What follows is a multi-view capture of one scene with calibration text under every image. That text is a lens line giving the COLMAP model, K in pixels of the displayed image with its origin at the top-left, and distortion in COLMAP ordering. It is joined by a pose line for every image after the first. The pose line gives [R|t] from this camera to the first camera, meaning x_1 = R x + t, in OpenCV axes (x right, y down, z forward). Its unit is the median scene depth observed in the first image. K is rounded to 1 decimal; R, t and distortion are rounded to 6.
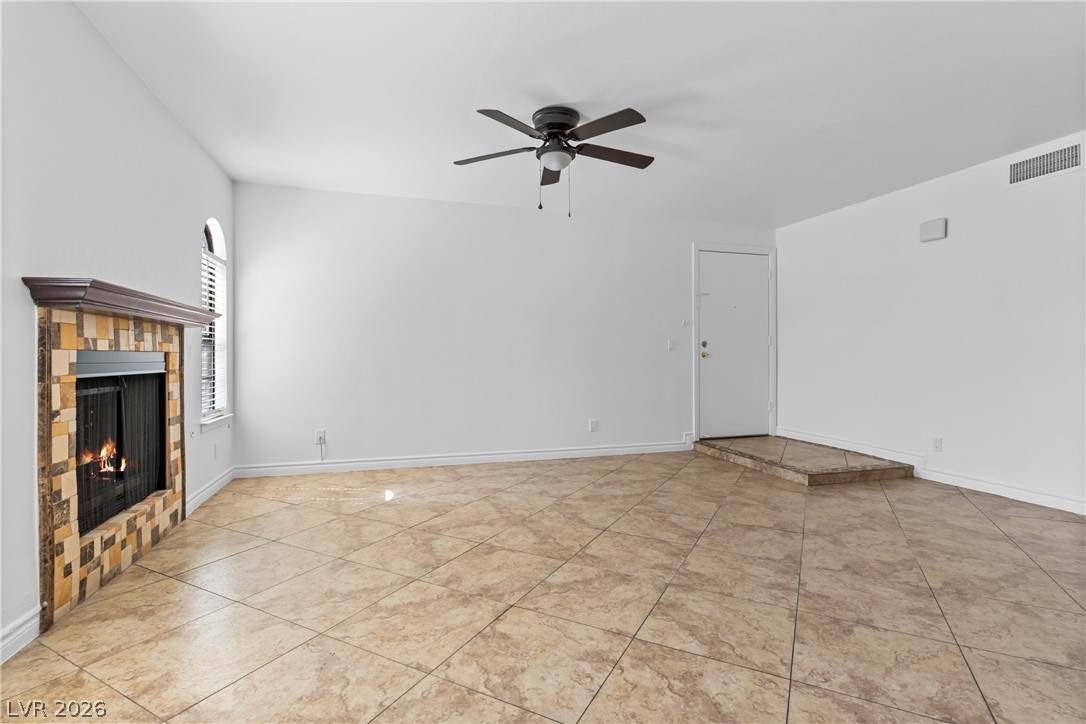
lens RADIAL K [[514.6, 0, 540.8], [0, 514.6, 356.5], [0, 0, 1]] dist [-0.000448, 0.000187]
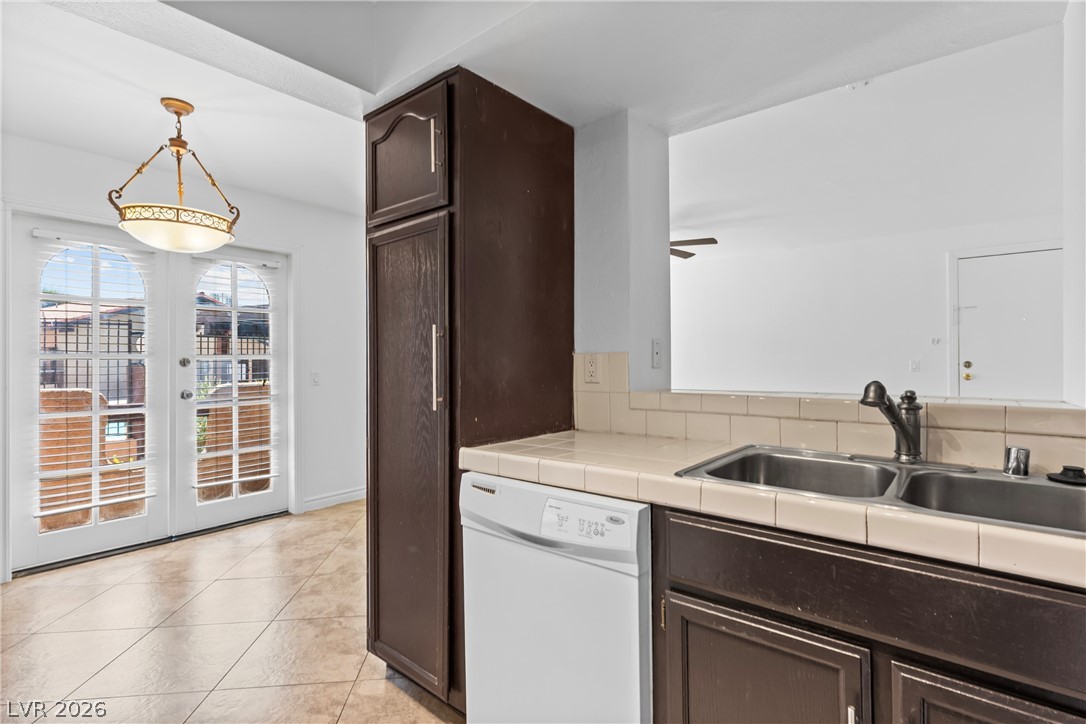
lens RADIAL K [[515.5, 0, 546.2], [0, 515.5, 363.8], [0, 0, 1]] dist [0.001693, 0.000473]
pose [[0.559496, 0.009358, -0.828780, 1.279681], [0.001701, 0.999921, 0.012439, -0.074272], [0.828831, -0.008370, 0.559436, -0.176199]]
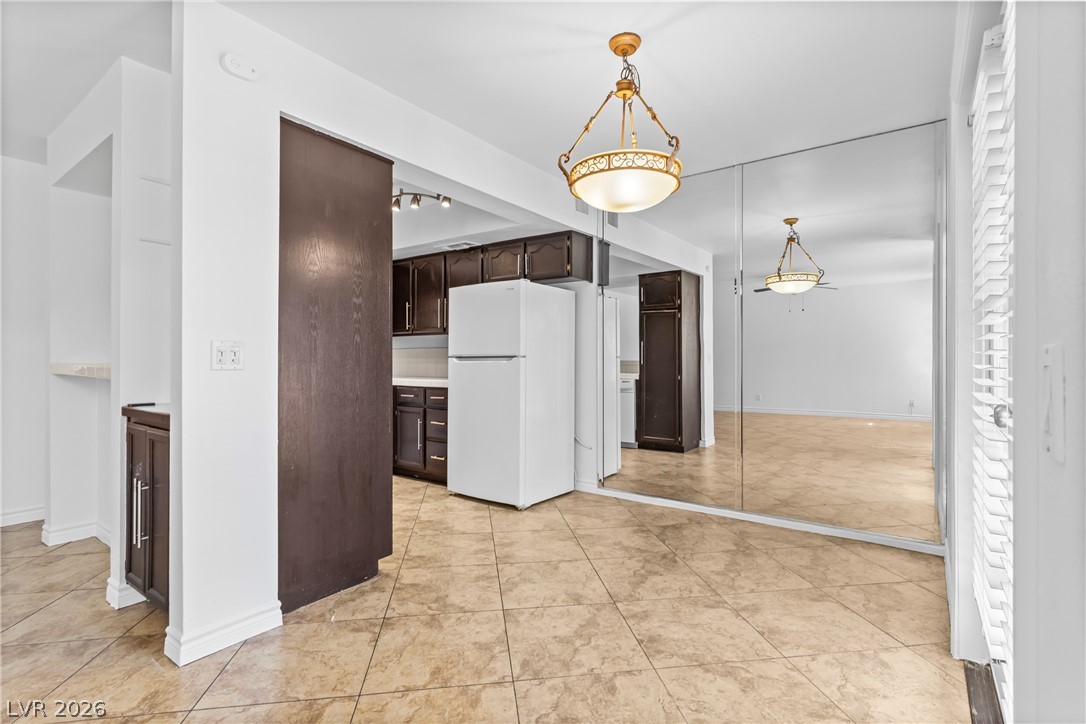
lens RADIAL K [[515.0, 0, 542.2], [0, 515.0, 357.9], [0, 0, 1]] dist [0.003204, 0.000322]
pose [[-0.598813, 0.007319, 0.800856, -0.347643], [0.000744, 0.999963, -0.008583, -0.029134], [-0.800889, -0.004544, -0.598796, 0.354850]]
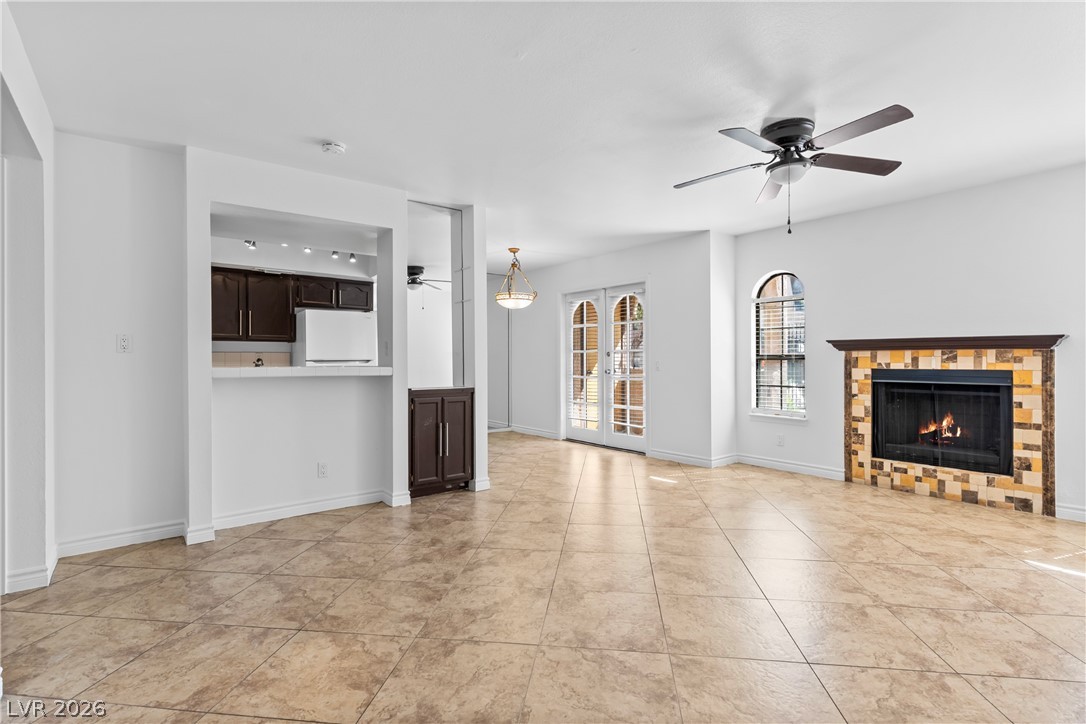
lens RADIAL K [[516.4, 0, 545.4], [0, 516.4, 360.5], [0, 0, 1]] dist [0.001855, 0.000605]
pose [[-0.931783, 0.005868, -0.362969, 0.868283], [0.004829, 0.999981, 0.003770, -0.044959], [0.362985, 0.001760, -0.931793, 1.875291]]
